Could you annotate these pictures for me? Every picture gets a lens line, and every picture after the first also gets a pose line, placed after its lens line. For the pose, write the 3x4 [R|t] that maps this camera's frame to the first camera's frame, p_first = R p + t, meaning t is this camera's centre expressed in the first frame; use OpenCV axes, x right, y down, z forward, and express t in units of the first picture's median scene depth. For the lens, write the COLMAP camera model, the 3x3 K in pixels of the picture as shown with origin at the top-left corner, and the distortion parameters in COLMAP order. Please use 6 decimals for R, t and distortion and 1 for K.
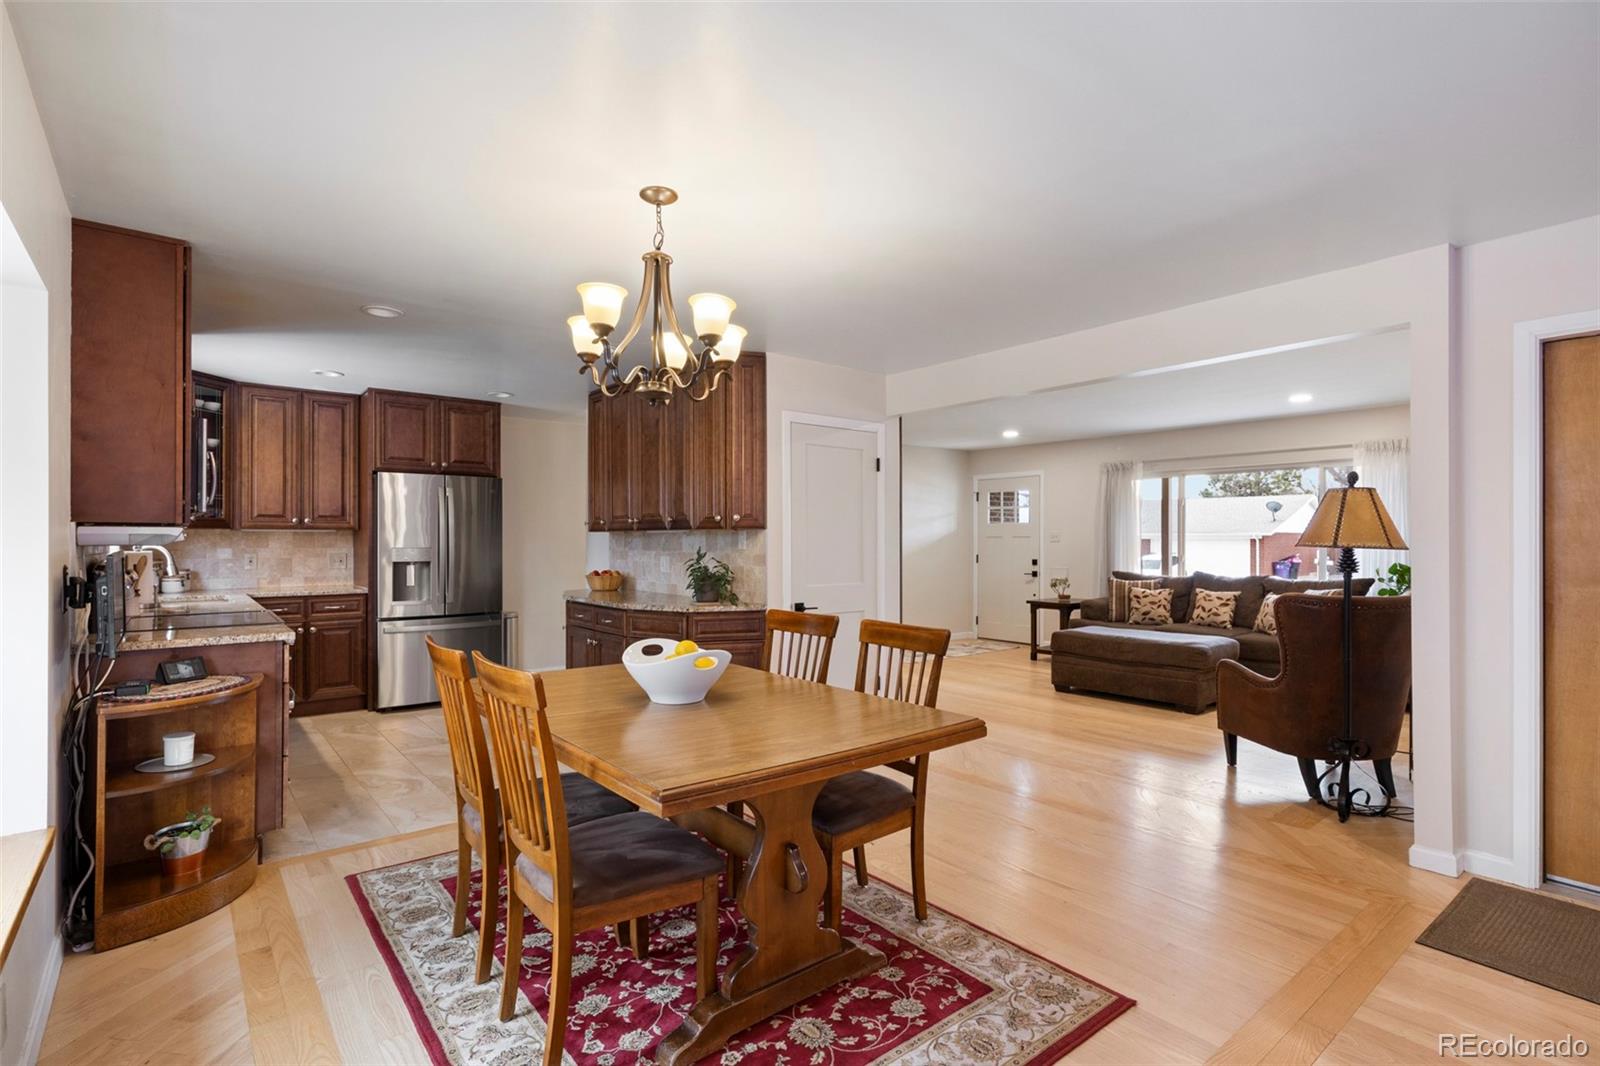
lens RADIAL K [[760.5, 0, 793.0], [0, 760.5, 540.9], [0, 0, 1]] dist [-0.009113, -0.000022]
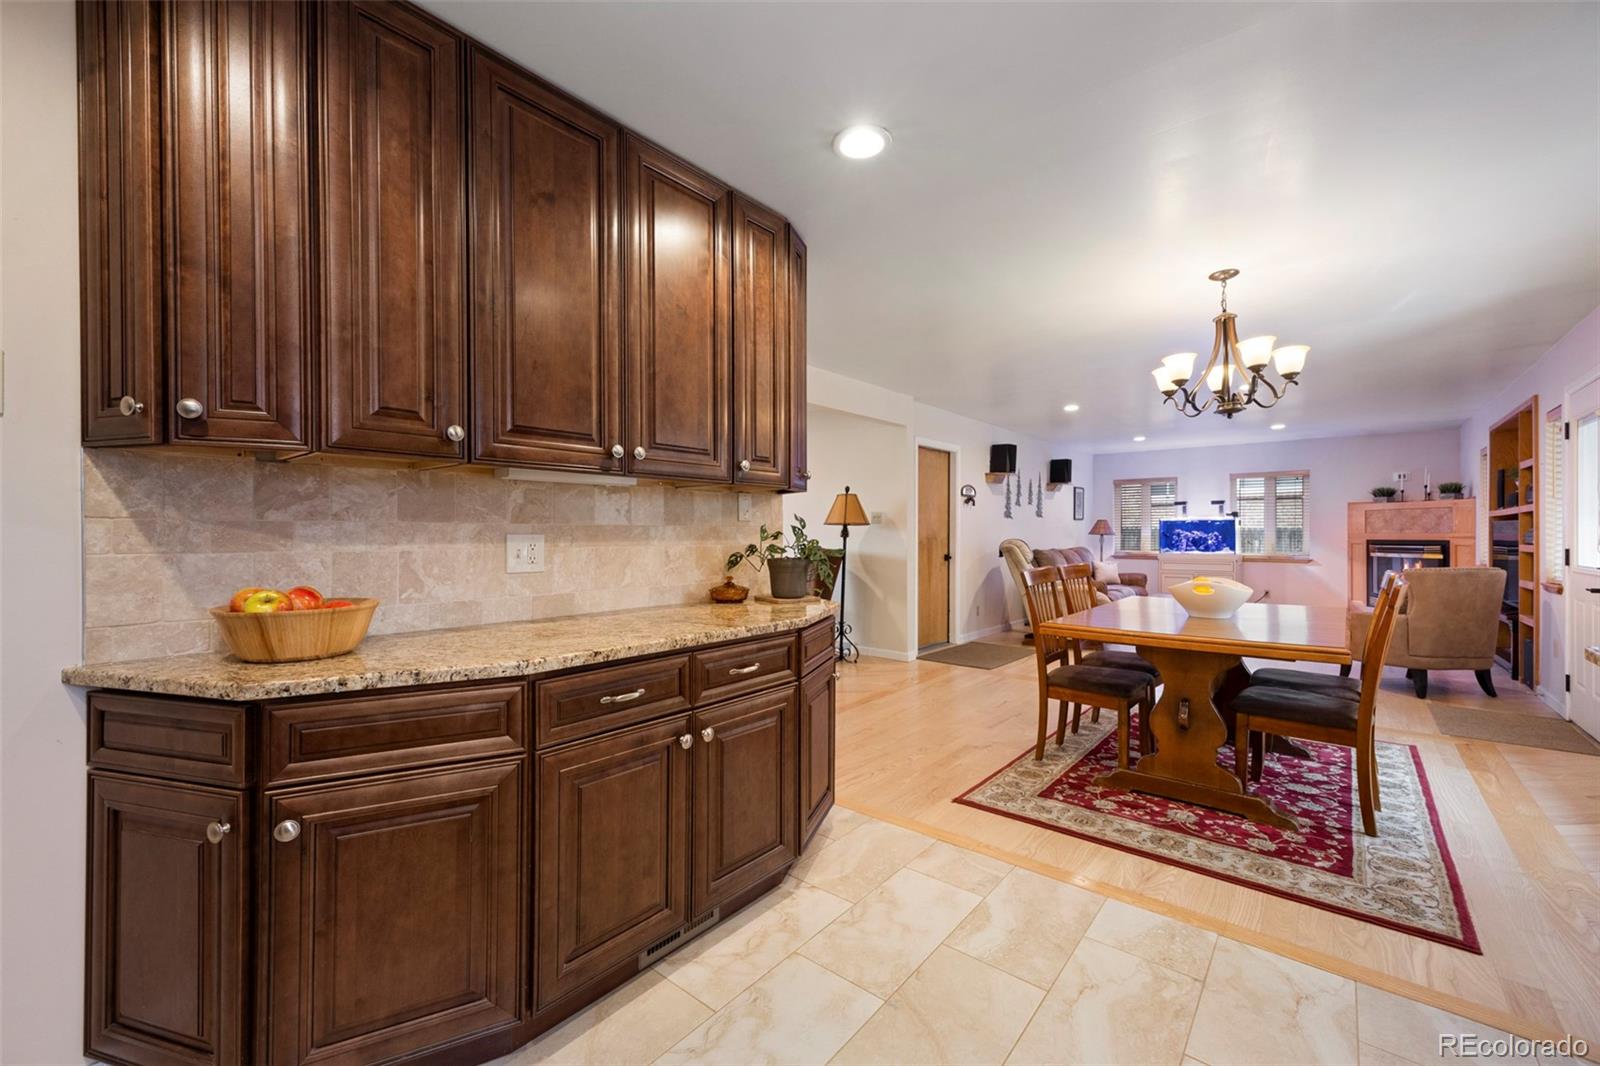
lens RADIAL K [[646.6, 0, 797.6], [0, 646.6, 539.7], [0, 0, 1]] dist [0.013483, -0.000396]
pose [[-0.190716, -0.009722, 0.981597, -0.530102], [0.003197, 0.999939, 0.010525, 0.018282], [-0.981640, 0.005146, -0.190673, 0.863280]]
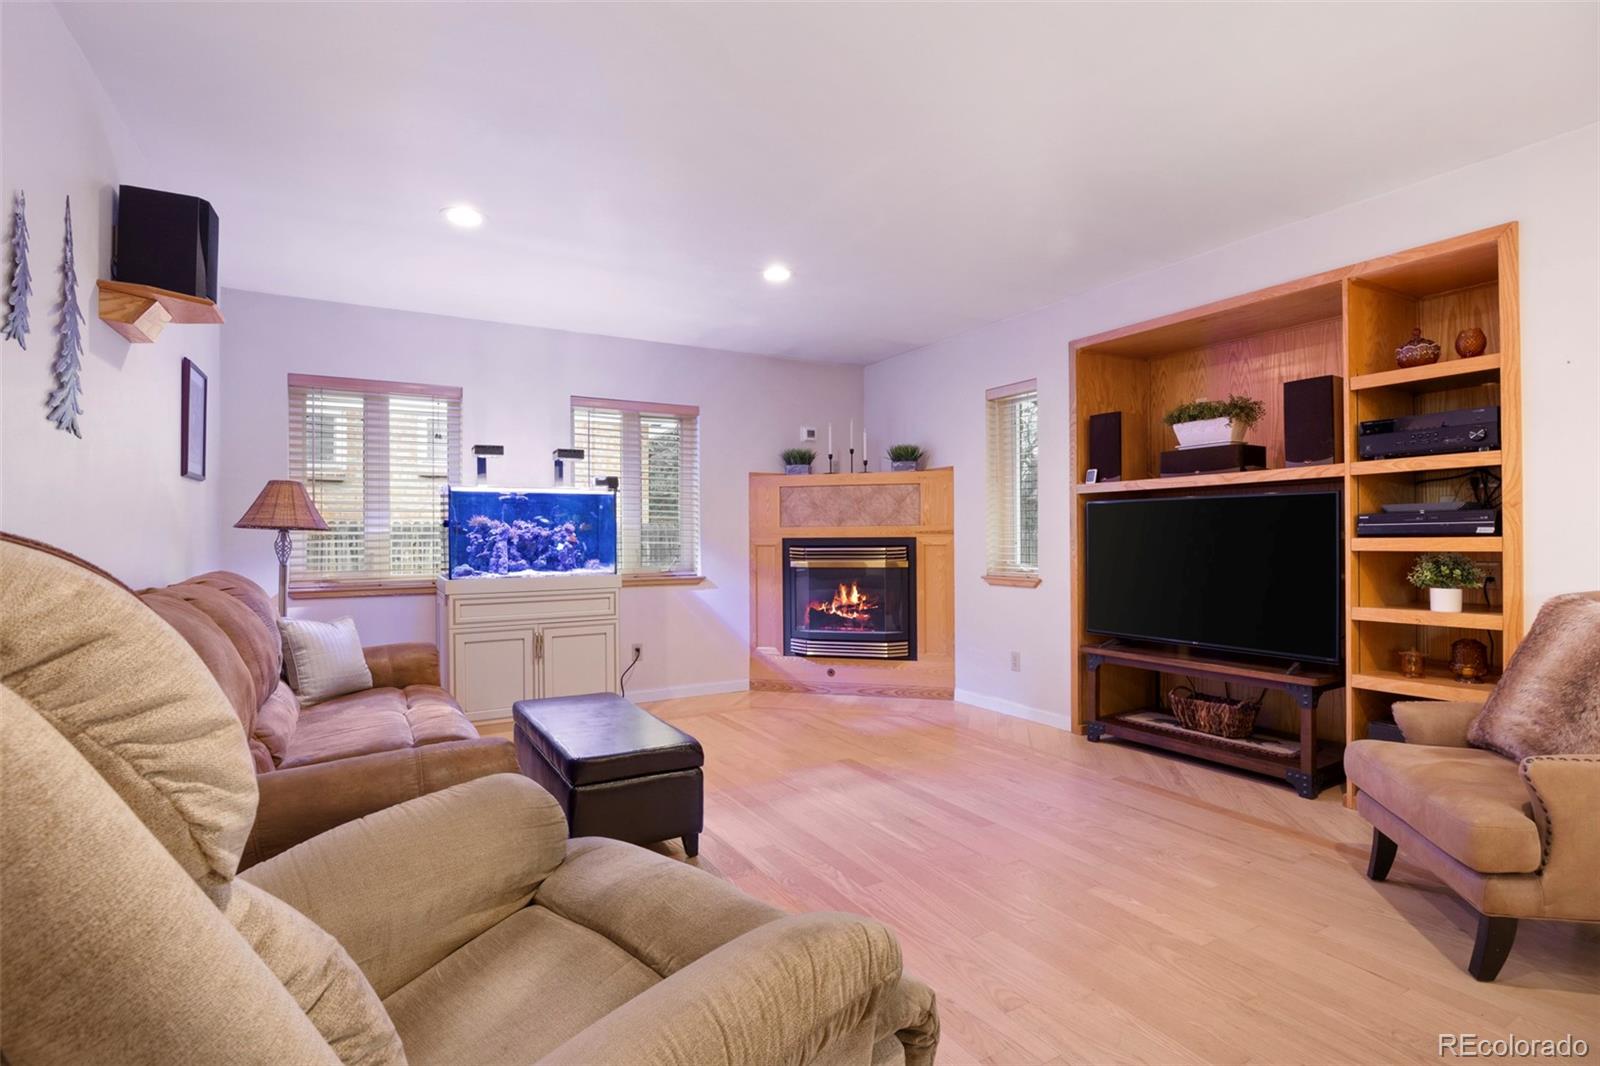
lens RADIAL K [[760.5, 0, 793.6], [0, 760.5, 537.0], [0, 0, 1]] dist [-0.009113, -0.000022]
pose [[-0.986172, 0.006398, 0.165600, 0.431368], [0.006987, 0.999971, 0.002974, 0.032639], [-0.165577, 0.004090, -0.986188, 0.322784]]
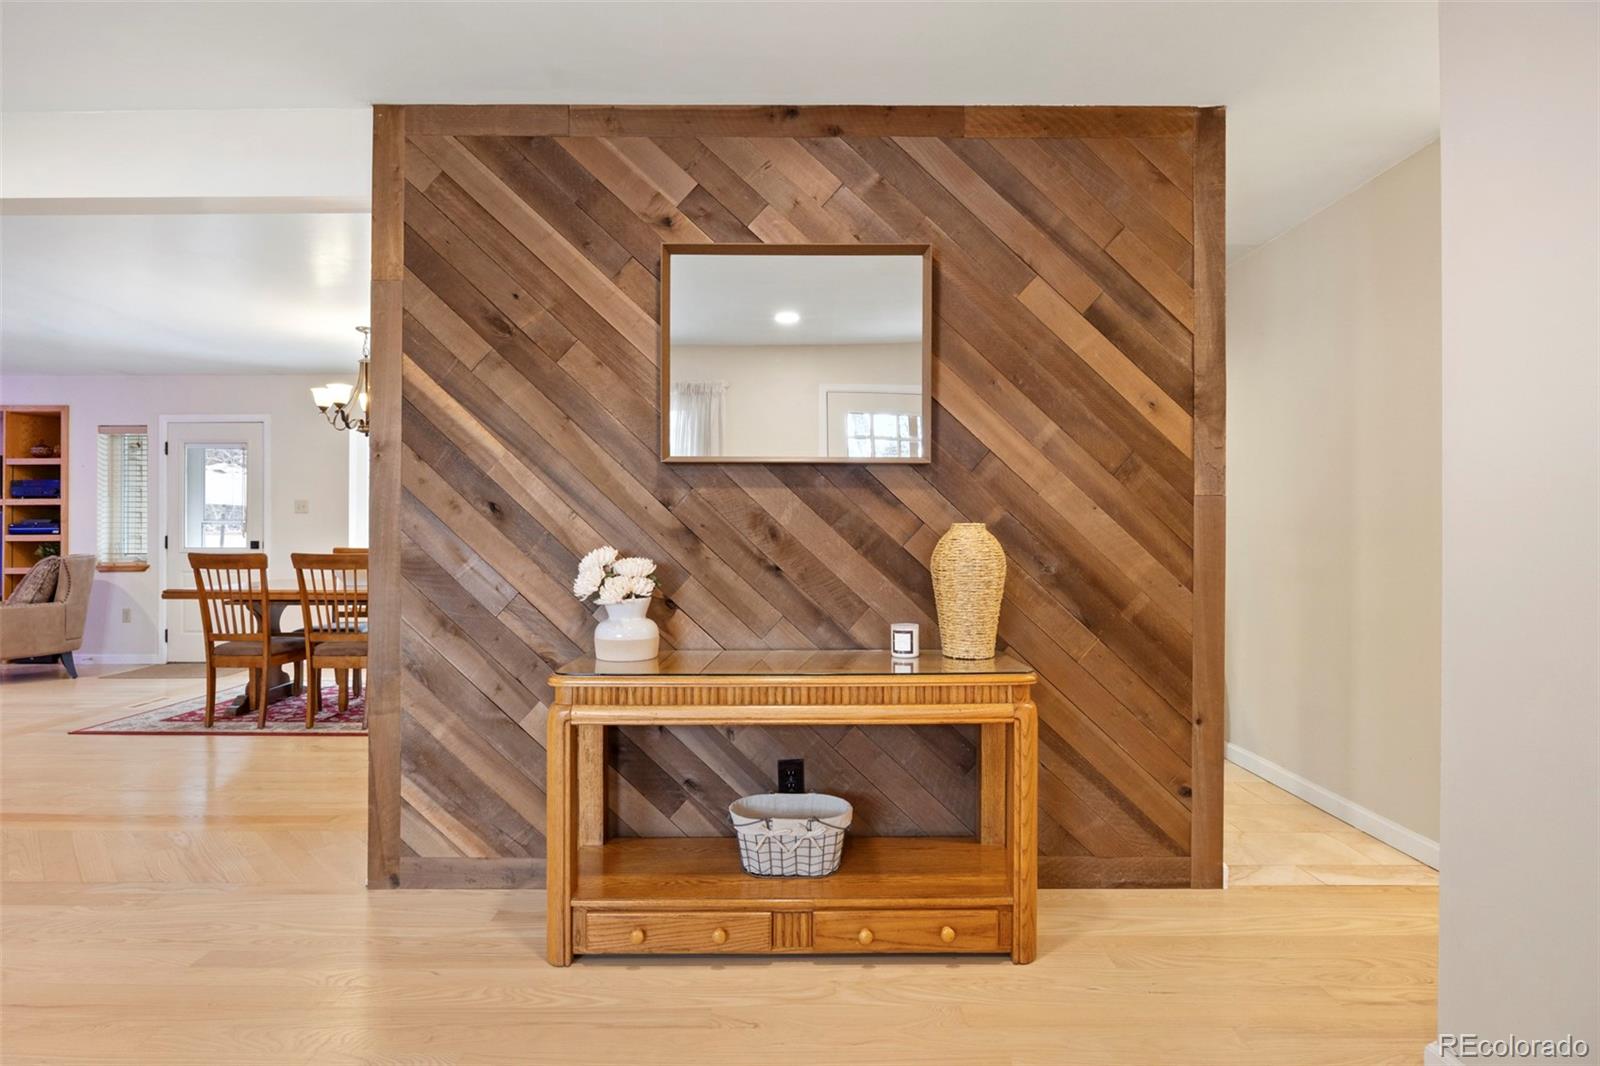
lens RADIAL K [[815.0, 0, 799.8], [0, 815.0, 524.9], [0, 0, 1]] dist [-0.014327, 0.001956]
pose [[-0.627083, -0.005840, -0.778931, 0.325417], [-0.001184, 0.999978, -0.006545, 0.029234], [0.778952, -0.003182, -0.627076, 1.356109]]
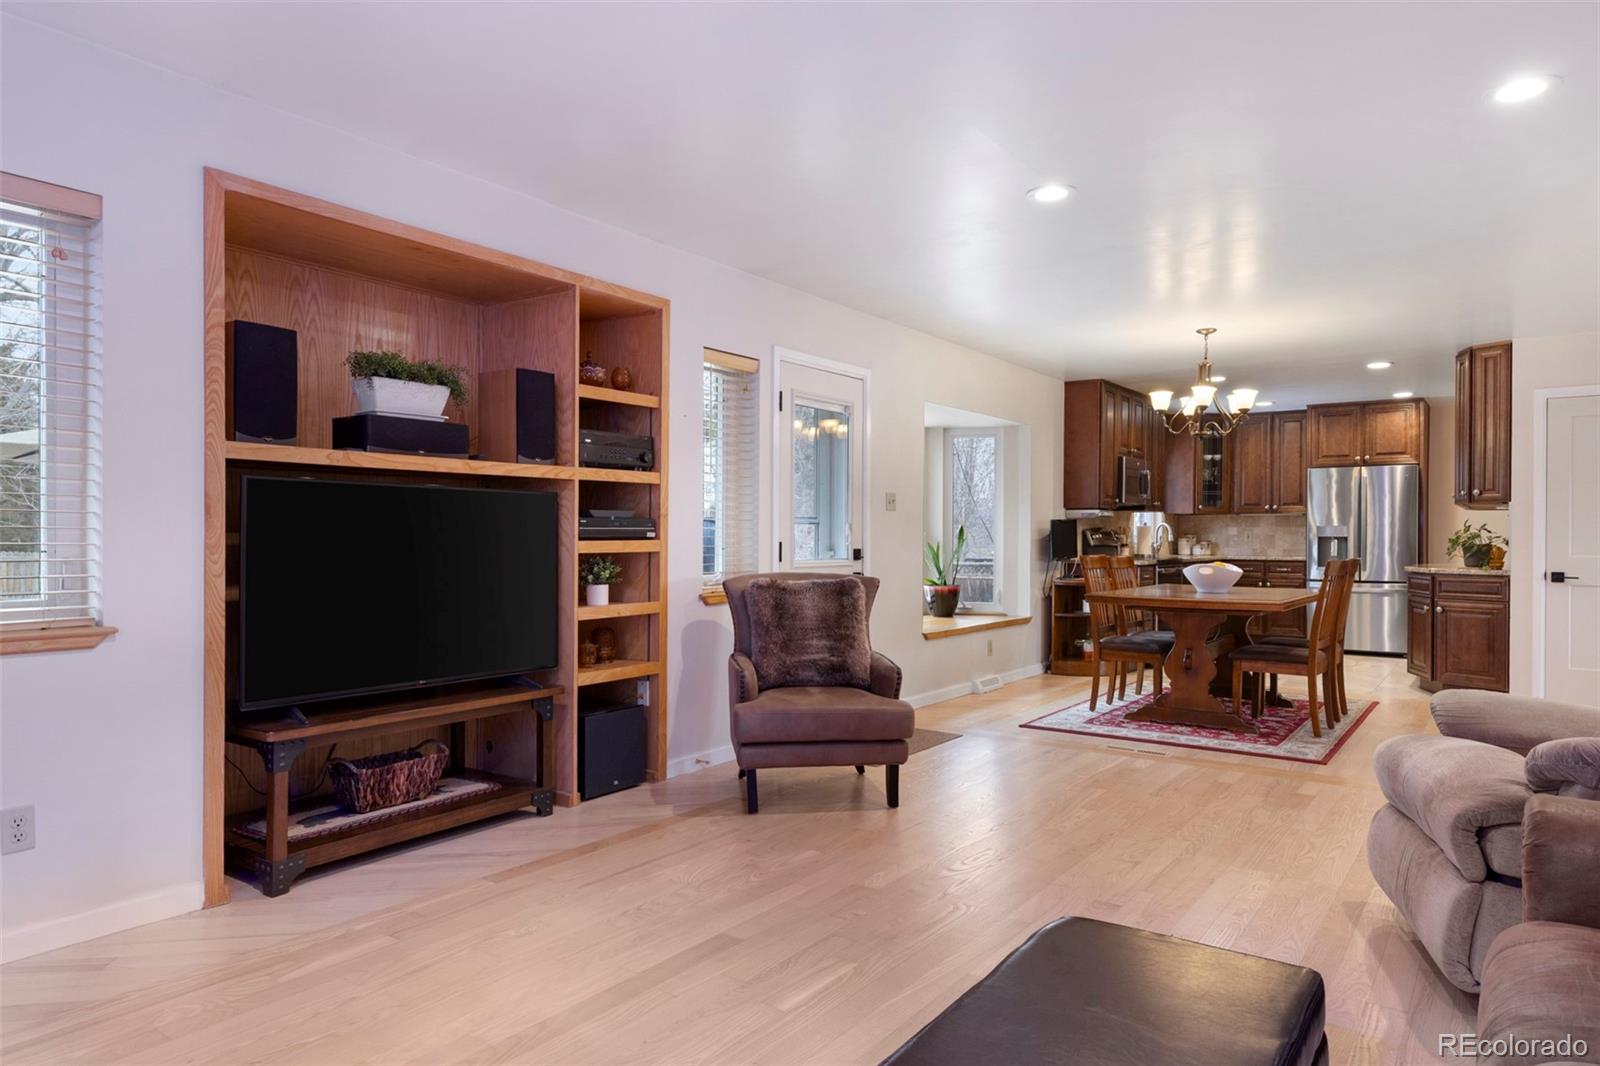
lens RADIAL K [[975.1, 0, 809.7], [0, 975.1, 547.6], [0, 0, 1]] dist [-0.003677, 0.004402]
pose [[0.252413, 0.011981, -0.967545, 0.837585], [-0.007355, 0.999918, 0.010463, 0.033935], [0.967592, 0.004475, 0.252481, -0.260704]]
